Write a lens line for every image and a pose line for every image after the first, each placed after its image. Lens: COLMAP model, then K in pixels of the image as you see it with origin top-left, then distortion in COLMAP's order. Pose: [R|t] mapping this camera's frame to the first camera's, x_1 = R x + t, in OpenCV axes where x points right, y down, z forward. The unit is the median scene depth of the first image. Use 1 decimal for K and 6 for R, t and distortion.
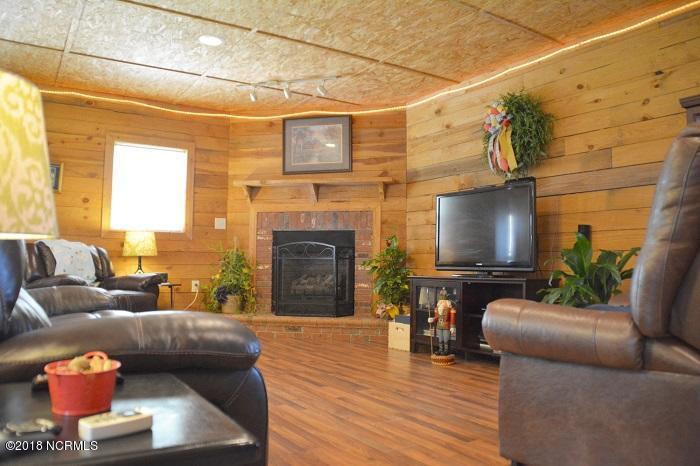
lens RADIAL K [[559.0, 0, 337.5], [0, 559.0, 215.6], [0, 0, 1]] dist [-0.067132, 0.006114]
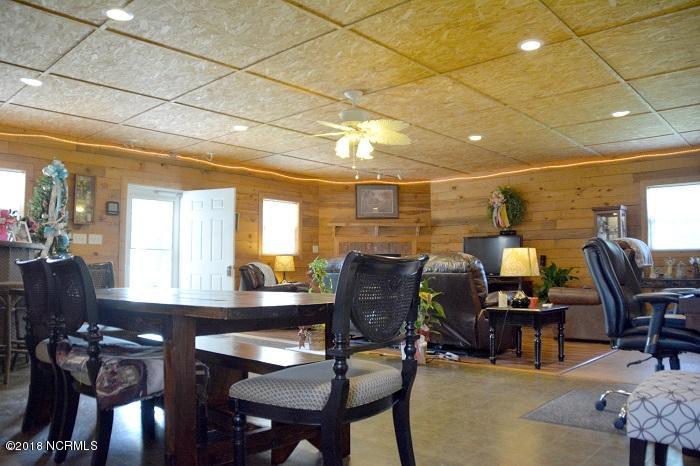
lens RADIAL K [[543.7, 0, 350.0], [0, 543.7, 233.0], [0, 0, 1]] dist [-0.099473, 0.002080]
pose [[0.965384, 0.010085, 0.260637, -0.548794], [-0.015001, 0.999745, 0.016880, -0.062757], [-0.260400, -0.020205, 0.965289, -0.542939]]
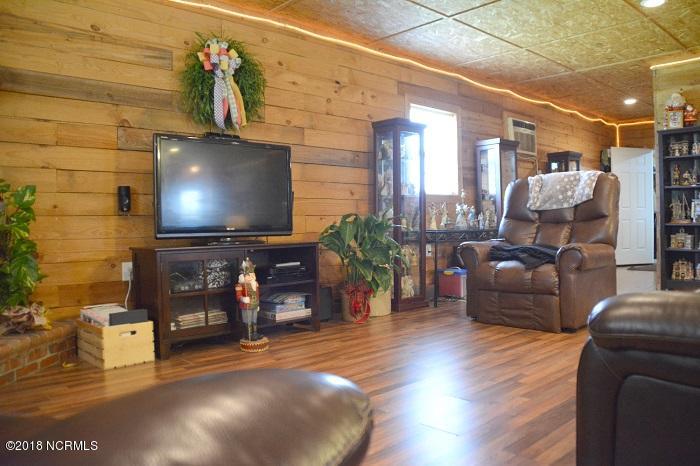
lens RADIAL K [[543.7, 0, 350.0], [0, 543.7, 233.0], [0, 0, 1]] dist [-0.099473, 0.002080]
pose [[-0.179872, -0.021978, 0.983444, -0.440572], [-0.068829, 0.997581, 0.009705, 0.054735], [-0.981279, -0.065944, -0.180950, 0.723387]]
